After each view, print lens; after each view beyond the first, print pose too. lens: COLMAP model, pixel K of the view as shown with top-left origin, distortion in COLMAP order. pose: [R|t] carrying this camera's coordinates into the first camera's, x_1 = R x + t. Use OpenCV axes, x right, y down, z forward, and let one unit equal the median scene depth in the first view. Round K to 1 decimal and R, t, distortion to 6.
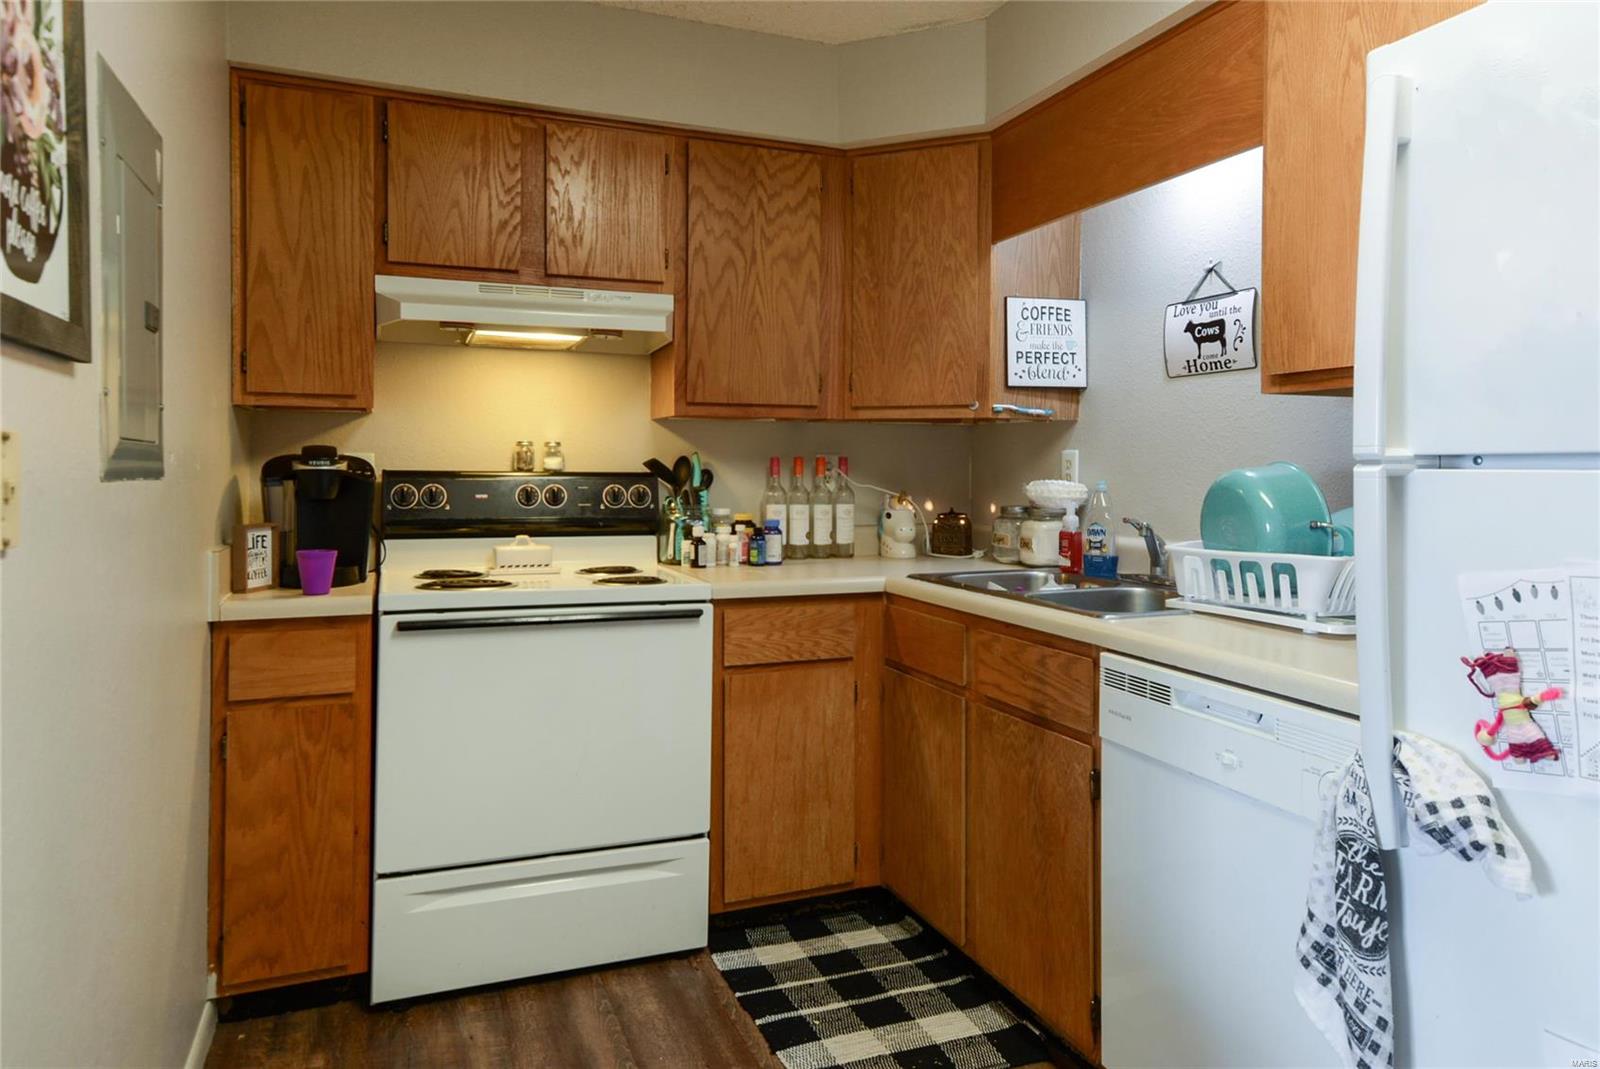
lens RADIAL K [[1060.1, 0, 803.1], [0, 1060.1, 474.0], [0, 0, 1]] dist [0.020740, 0.001360]
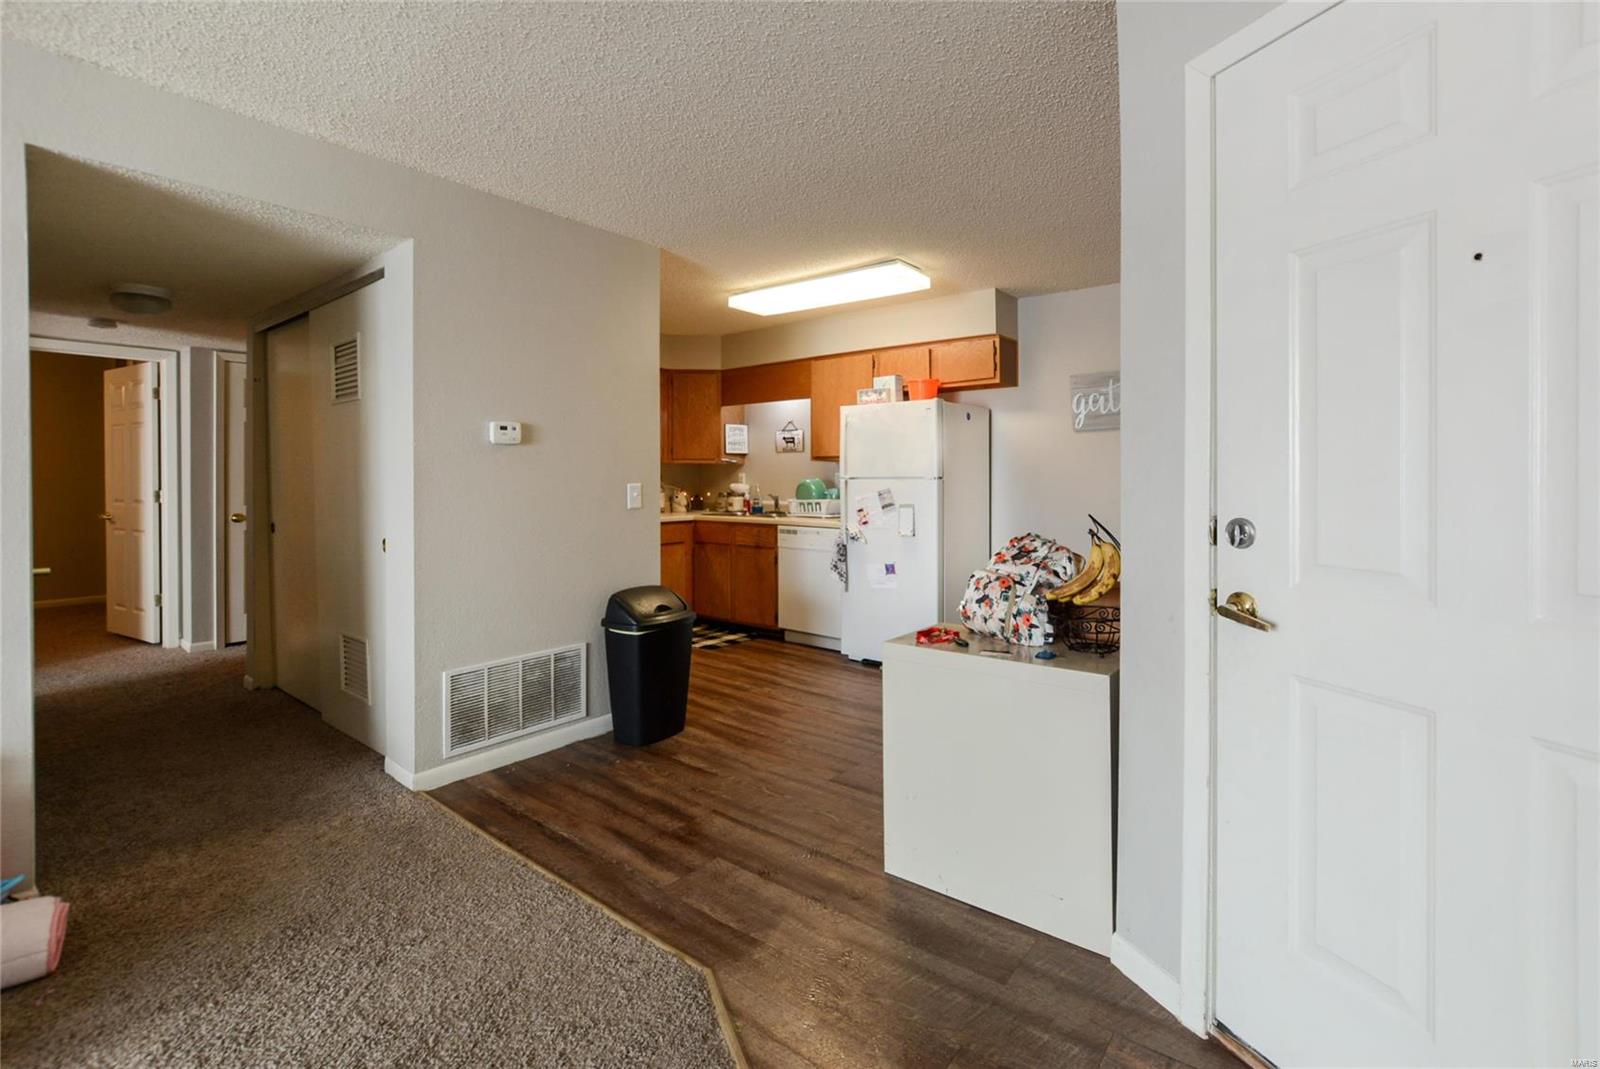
lens RADIAL K [[731.9, 0, 809.8], [0, 731.9, 495.9], [0, 0, 1]] dist [-0.011176, -0.000066]
pose [[0.870011, -0.015640, 0.492785, -0.815680], [0.007134, 0.999791, 0.019138, 0.002923], [-0.492981, -0.013135, 0.869941, -1.224162]]
